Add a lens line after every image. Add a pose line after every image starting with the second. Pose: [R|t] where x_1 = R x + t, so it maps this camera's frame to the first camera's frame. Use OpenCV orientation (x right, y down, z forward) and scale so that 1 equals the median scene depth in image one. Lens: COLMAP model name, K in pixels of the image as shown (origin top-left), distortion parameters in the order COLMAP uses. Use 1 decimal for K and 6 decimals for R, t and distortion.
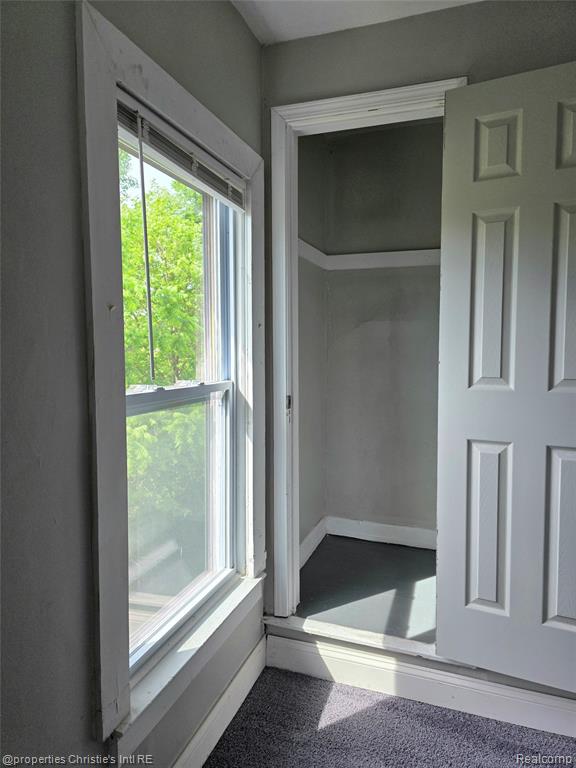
lens RADIAL K [[527.0, 0, 288.0], [0, 527.0, 384.0], [0, 0, 1]] dist [0.043264, -0.002975]
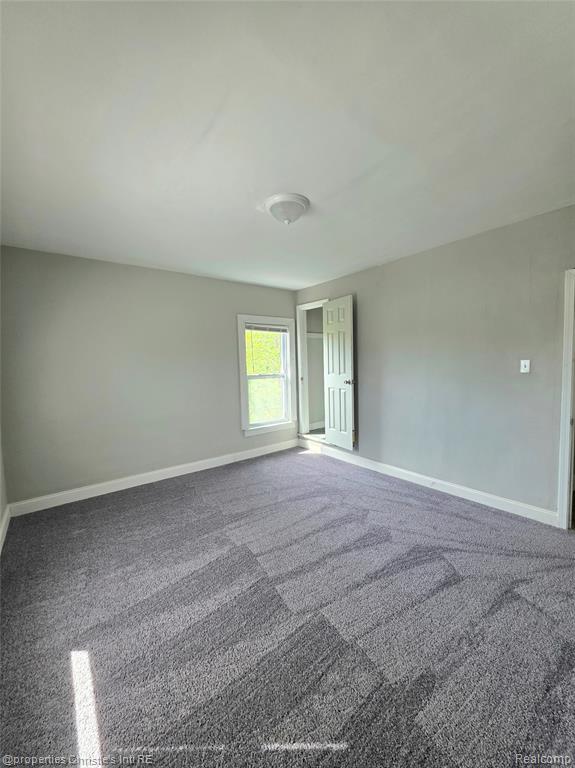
lens RADIAL K [[307.7, 0, 287.5], [0, 307.7, 384.0], [0, 0, 1]] dist [0.000097, -0.000006]
pose [[0.845125, 0.021241, -0.534147, 1.214916], [-0.014843, 0.999757, 0.016274, 0.041864], [0.534363, -0.005825, 0.845235, -1.062260]]
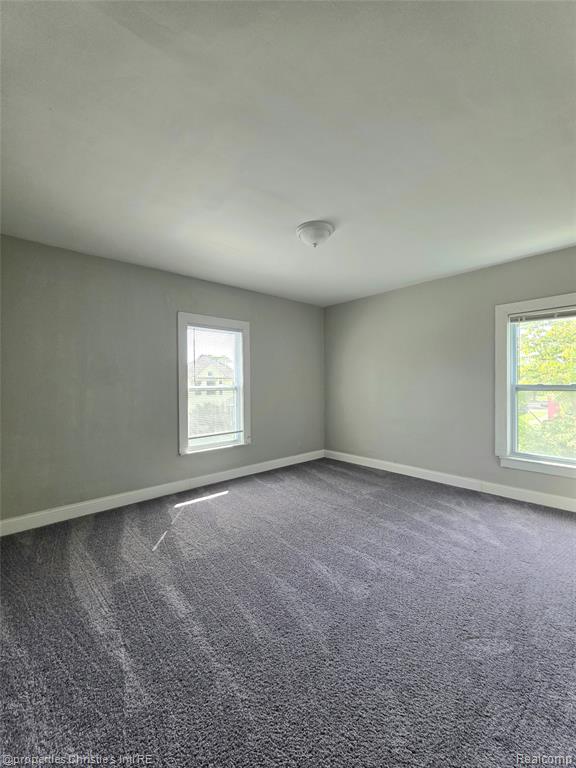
lens RADIAL K [[307.7, 0, 288.0], [0, 307.7, 384.0], [0, 0, 1]] dist [0.000097, -0.000006]
pose [[-0.468678, 0.022268, -0.883089, 1.782549], [-0.039535, 0.998152, 0.046152, -0.011893], [0.882484, 0.056544, -0.466931, 0.364872]]
